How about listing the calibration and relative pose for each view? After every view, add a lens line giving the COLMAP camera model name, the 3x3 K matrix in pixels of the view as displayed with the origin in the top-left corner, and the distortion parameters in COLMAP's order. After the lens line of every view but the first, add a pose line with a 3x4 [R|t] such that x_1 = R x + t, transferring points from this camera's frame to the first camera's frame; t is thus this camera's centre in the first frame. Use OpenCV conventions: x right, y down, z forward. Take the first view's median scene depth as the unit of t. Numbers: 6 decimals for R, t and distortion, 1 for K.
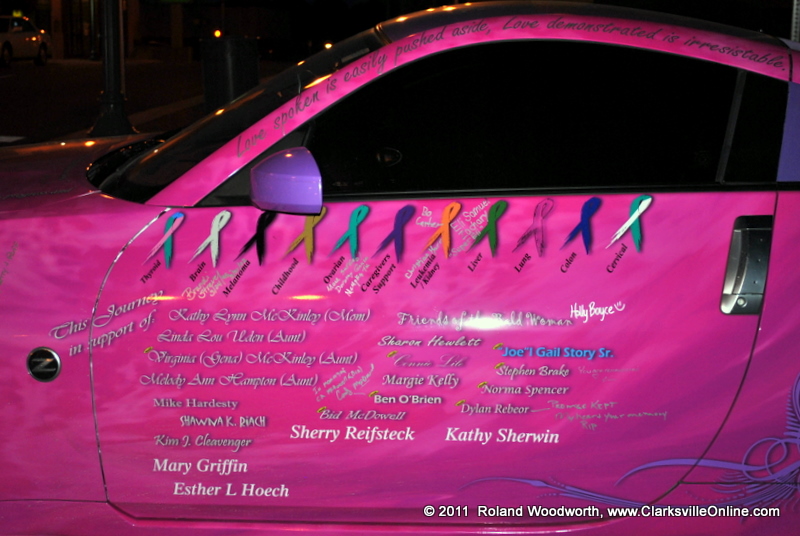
lens RADIAL K [[1203.7, 0, 398.1], [0, 1203.7, 264.7], [0, 0, 1]] dist [0.024333, 0.000000]
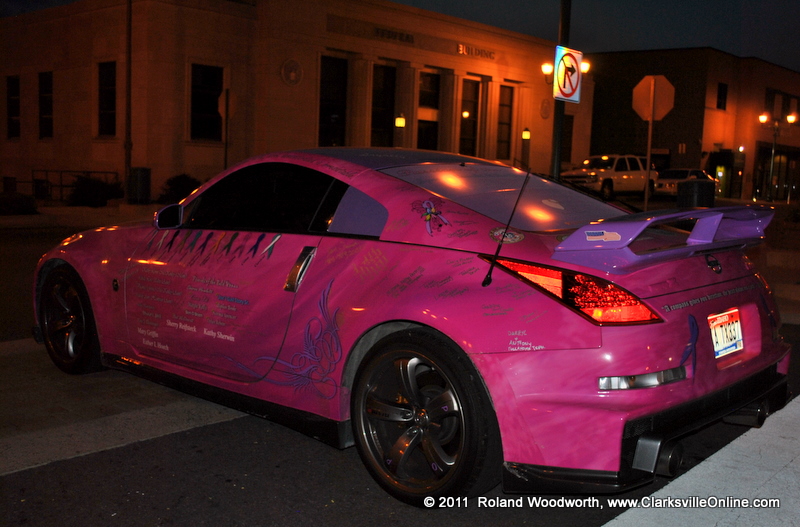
lens RADIAL K [[851.2, 0, 400.5], [0, 851.2, 265.7], [0, 0, 1]] dist [-0.000266, 0.000000]
pose [[0.780619, 0.087969, -0.618785, 1.314845], [-0.129634, 0.991304, -0.022611, 0.005078], [0.611415, 0.097866, 0.785235, -0.057187]]
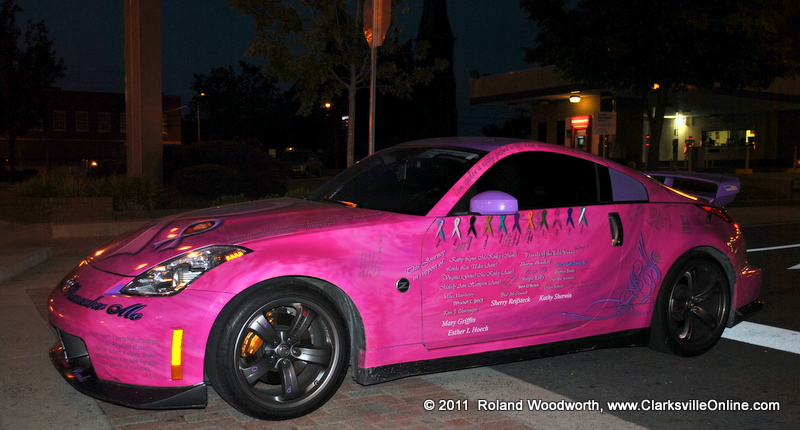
lens RADIAL K [[796.5, 0, 401.4], [0, 796.5, 217.1], [0, 0, 1]] dist [0.015474, 0.000000]
pose [[0.832138, -0.031665, 0.553664, -1.167205], [0.082924, 0.994249, -0.067769, 0.056592], [-0.548334, 0.102305, 0.829978, -0.302421]]
